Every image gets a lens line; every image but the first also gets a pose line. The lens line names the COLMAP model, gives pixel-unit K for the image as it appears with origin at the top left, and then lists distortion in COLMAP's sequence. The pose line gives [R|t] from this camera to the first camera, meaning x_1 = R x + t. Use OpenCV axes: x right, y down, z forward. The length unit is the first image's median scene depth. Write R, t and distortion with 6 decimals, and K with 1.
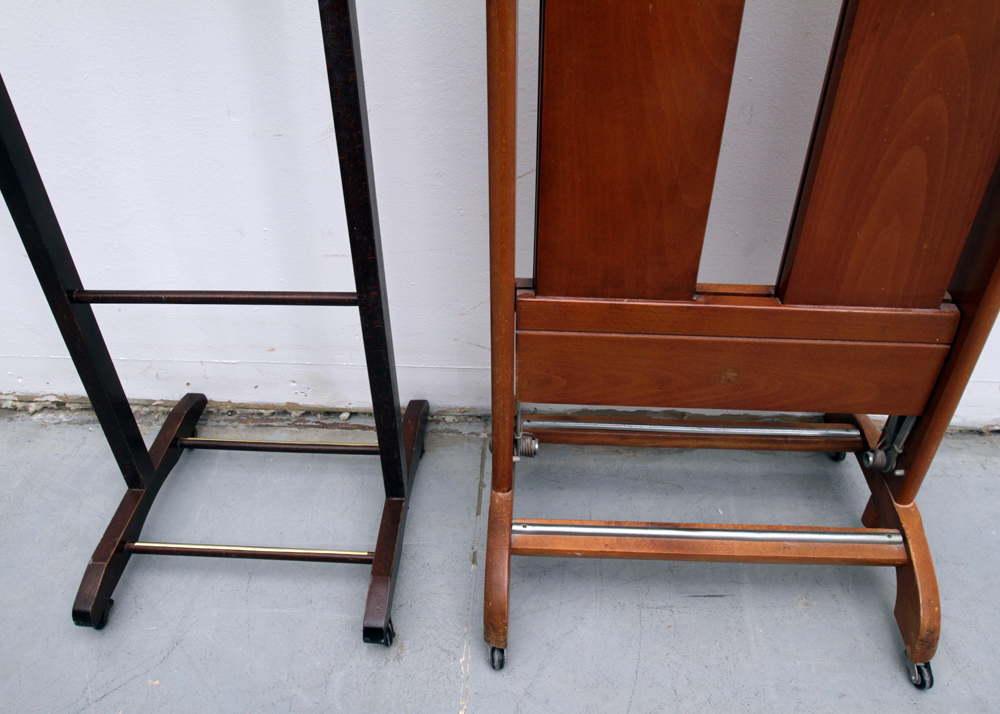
lens RADIAL K [[801.6, 0, 495.9], [0, 801.6, 354.9], [0, 0, 1]] dist [-0.092253, 0.042383]
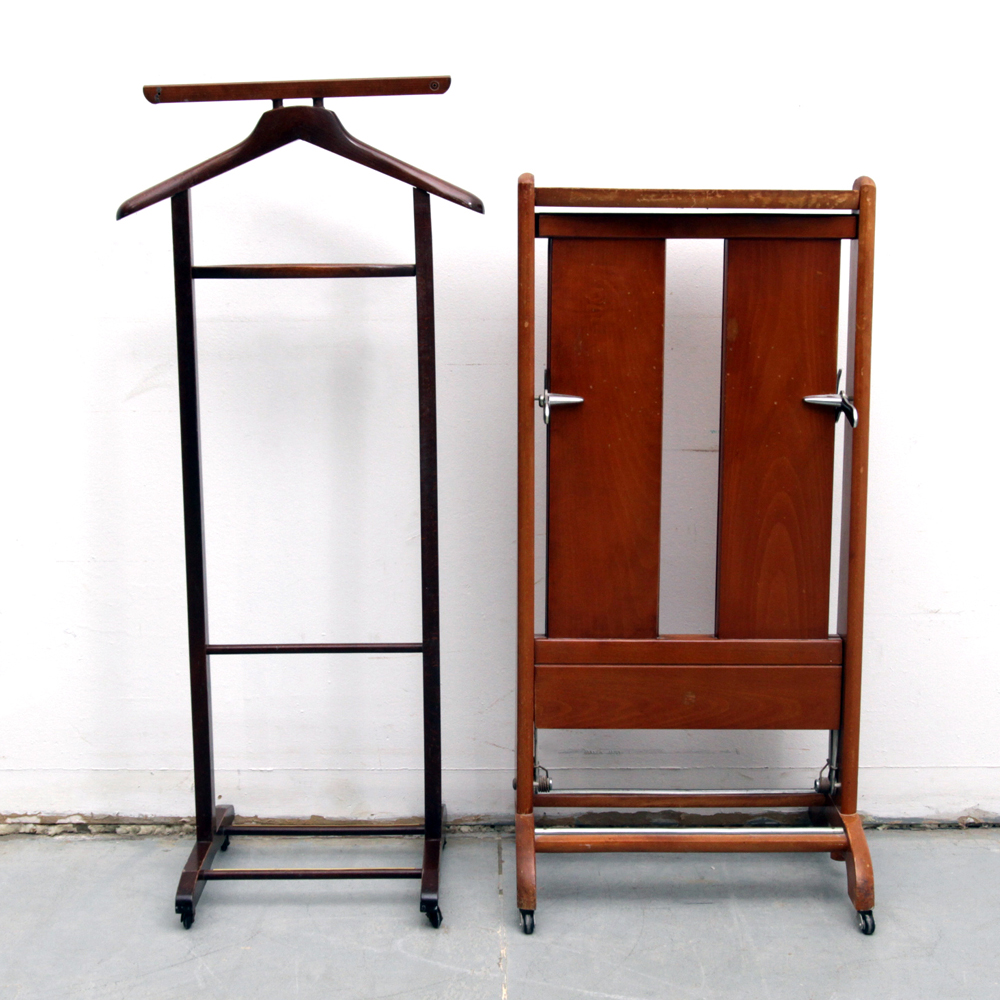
lens RADIAL K [[1734.0, 0, 498.4], [0, 1734.0, 499.1], [0, 0, 1]] dist [-0.107990, 0.000000]
pose [[0.998215, -0.001122, 0.059710, -0.204050], [0.029810, 0.875722, -0.481894, 1.093973], [-0.051749, 0.482814, 0.874192, -1.668934]]
